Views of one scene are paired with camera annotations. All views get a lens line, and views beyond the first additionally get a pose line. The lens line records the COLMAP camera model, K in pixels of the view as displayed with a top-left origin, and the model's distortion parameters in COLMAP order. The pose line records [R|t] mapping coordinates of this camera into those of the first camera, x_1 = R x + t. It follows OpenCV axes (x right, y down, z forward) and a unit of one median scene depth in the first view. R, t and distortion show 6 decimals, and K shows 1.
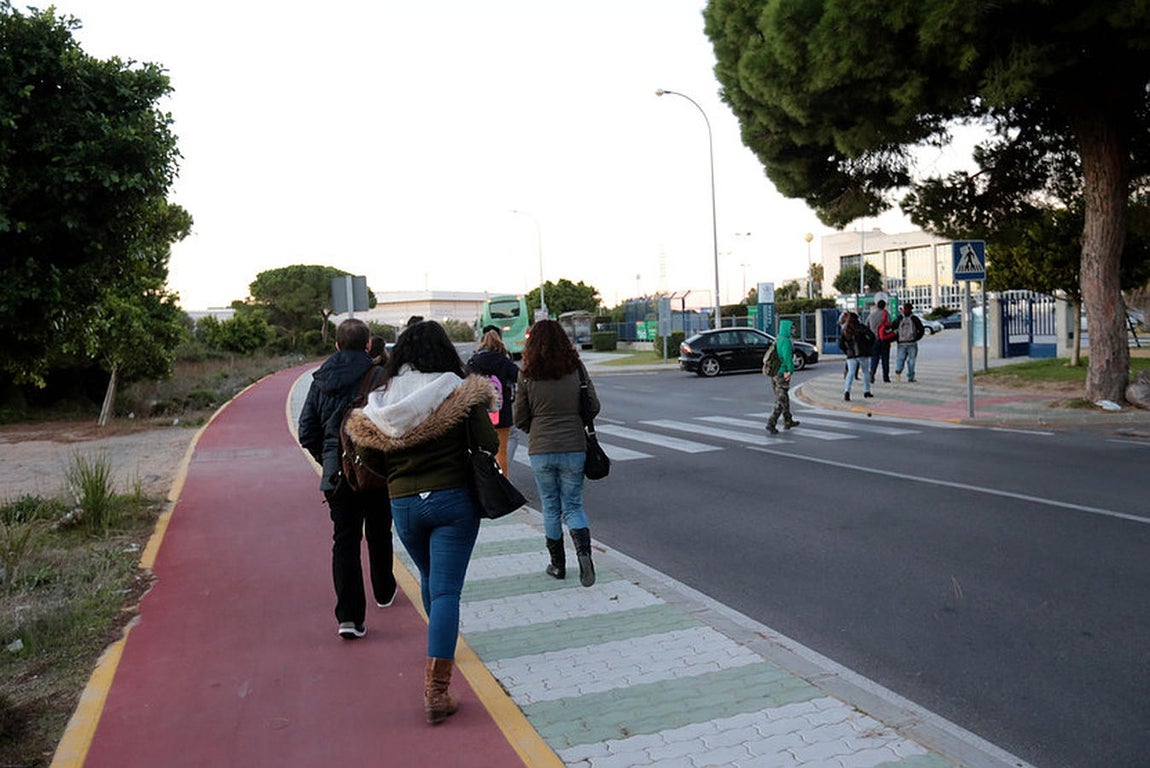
lens RADIAL K [[1013.2, 0, 570.3], [0, 1013.2, 378.2], [0, 0, 1]] dist [0.050286, 0.022631]
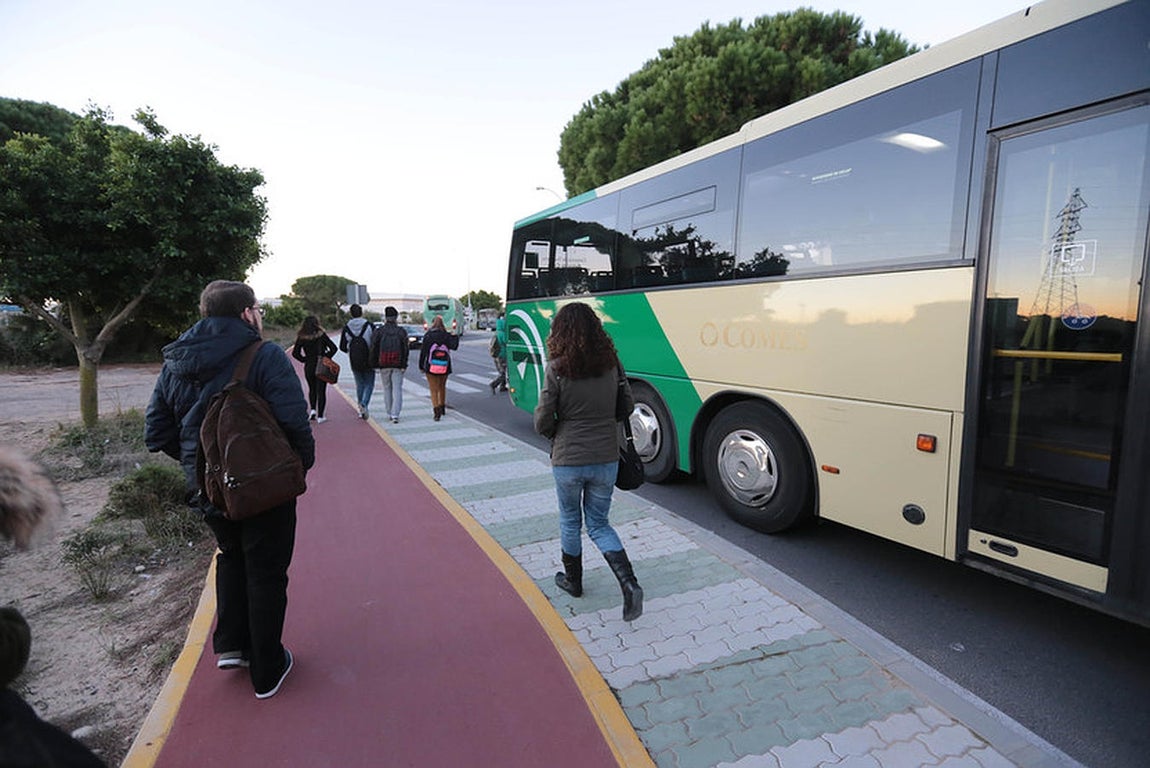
lens RADIAL K [[577.8, 0, 582.7], [0, 577.8, 388.6], [0, 0, 1]] dist [-0.039692, 0.015052]
pose [[0.985691, 0.021526, 0.167182, 0.006569], [-0.032774, 0.997359, 0.064816, 0.002575], [-0.165346, -0.069368, 0.983793, -0.053375]]
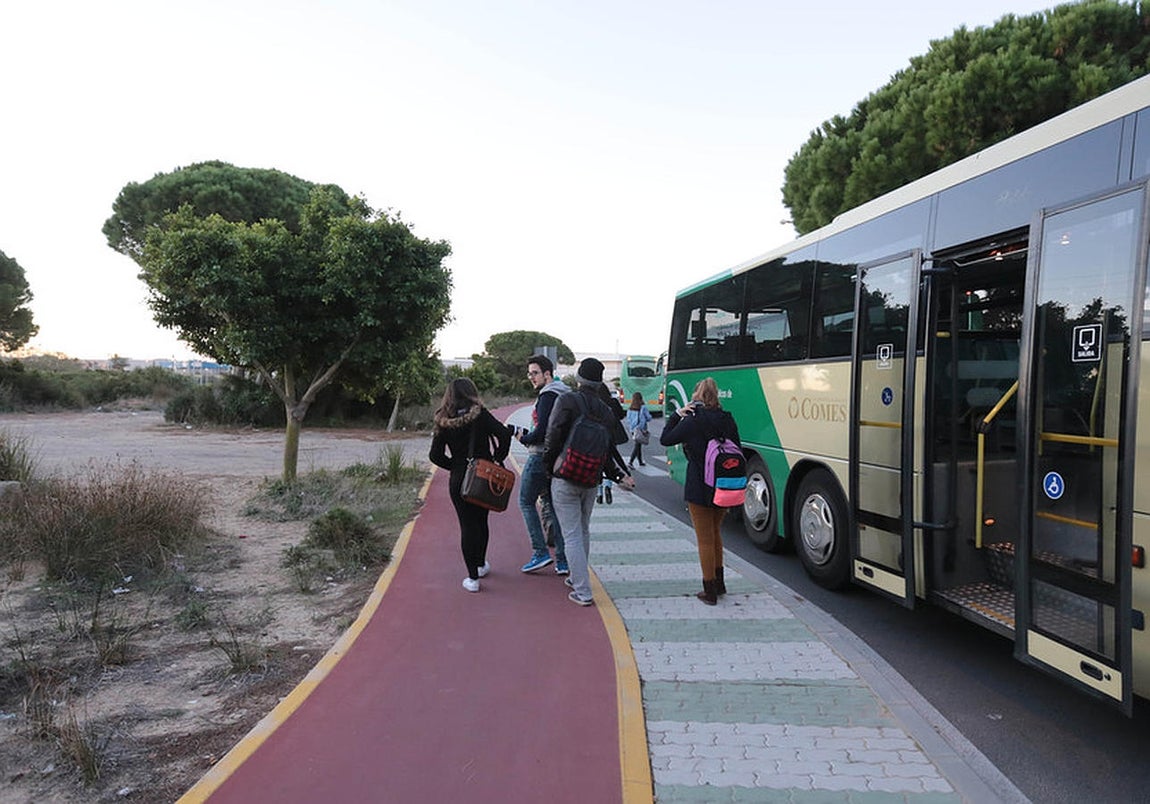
lens RADIAL K [[786.9, 0, 578.9], [0, 786.9, 399.8], [0, 0, 1]] dist [-0.050939, 0.022064]
pose [[0.981434, 0.064332, -0.180687, 0.047306], [-0.069744, 0.997282, -0.023752, 0.004347], [0.178668, 0.035913, 0.983254, -0.145056]]
